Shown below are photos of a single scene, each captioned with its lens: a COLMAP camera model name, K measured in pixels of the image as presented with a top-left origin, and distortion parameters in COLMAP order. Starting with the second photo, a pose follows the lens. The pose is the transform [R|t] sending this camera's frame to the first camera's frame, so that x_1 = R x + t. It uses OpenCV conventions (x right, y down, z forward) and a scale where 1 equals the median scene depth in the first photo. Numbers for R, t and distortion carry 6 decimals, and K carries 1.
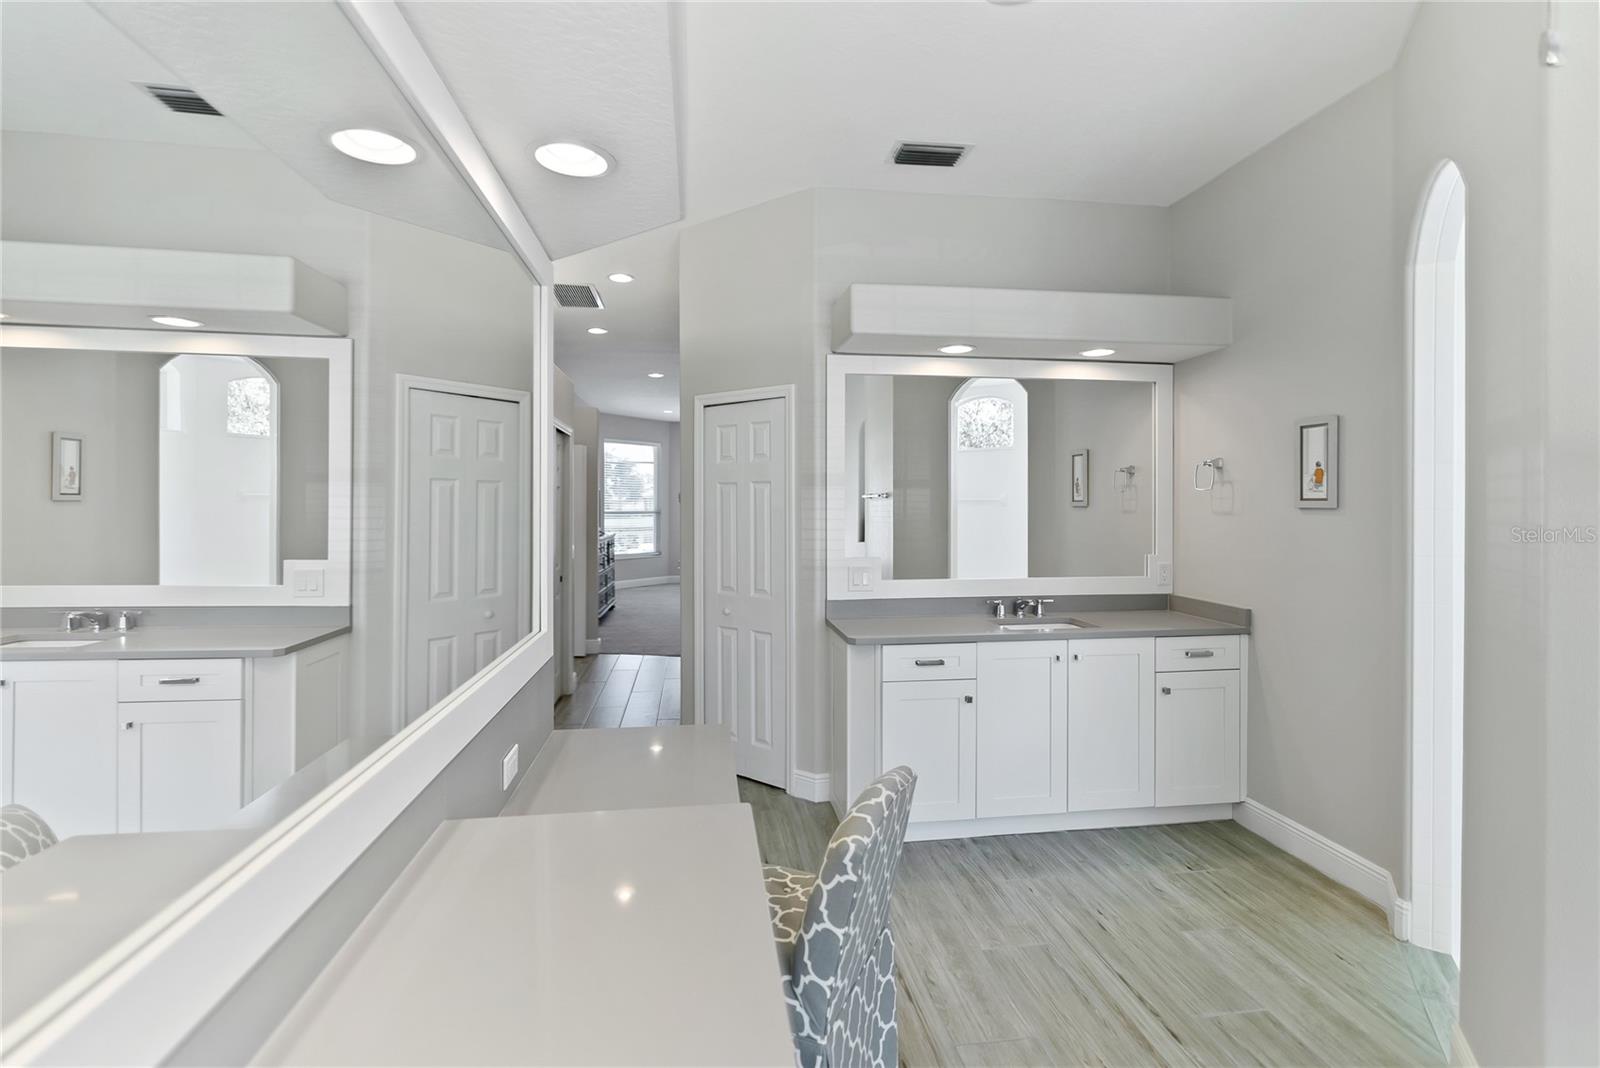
lens RADIAL K [[734.1, 0, 801.6], [0, 734.1, 510.0], [0, 0, 1]] dist [-0.002490, 0.000500]
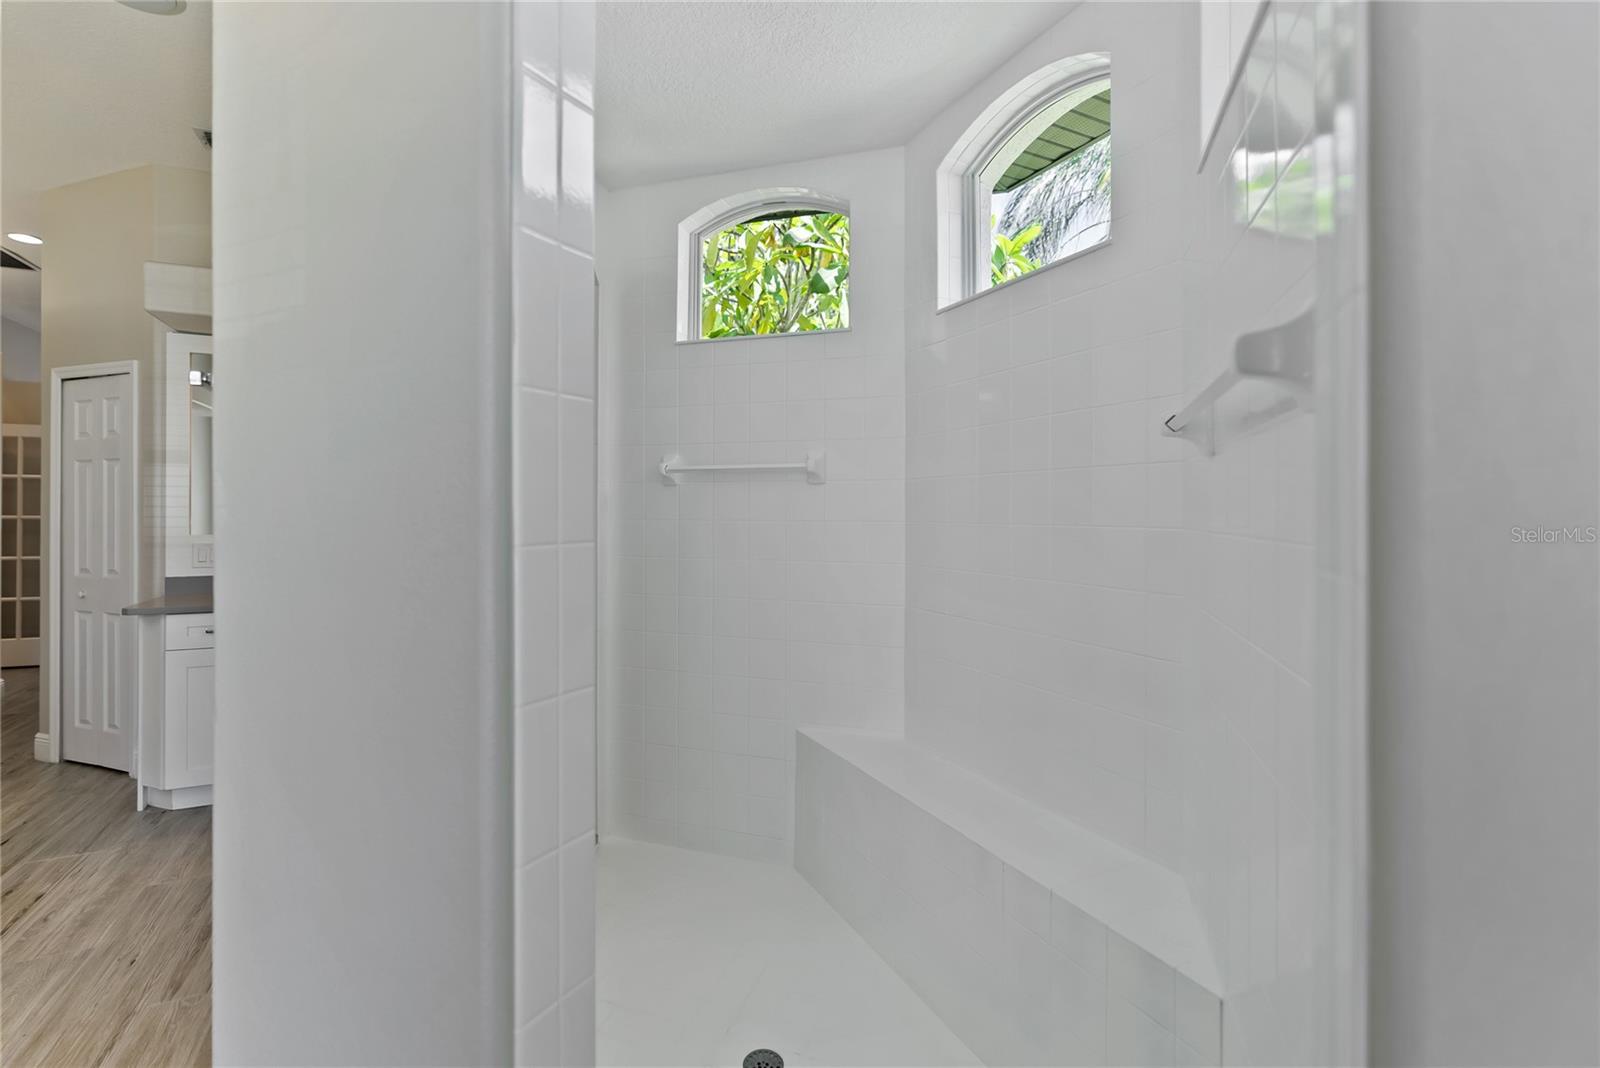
lens RADIAL K [[734.1, 0, 802.5], [0, 734.1, 507.5], [0, 0, 1]] dist [-0.002490, 0.000500]
pose [[0.954346, 0.004878, 0.298662, 0.557514], [-0.001977, 0.999948, -0.010015, 0.035729], [-0.298695, 0.008968, 0.954306, -0.210803]]
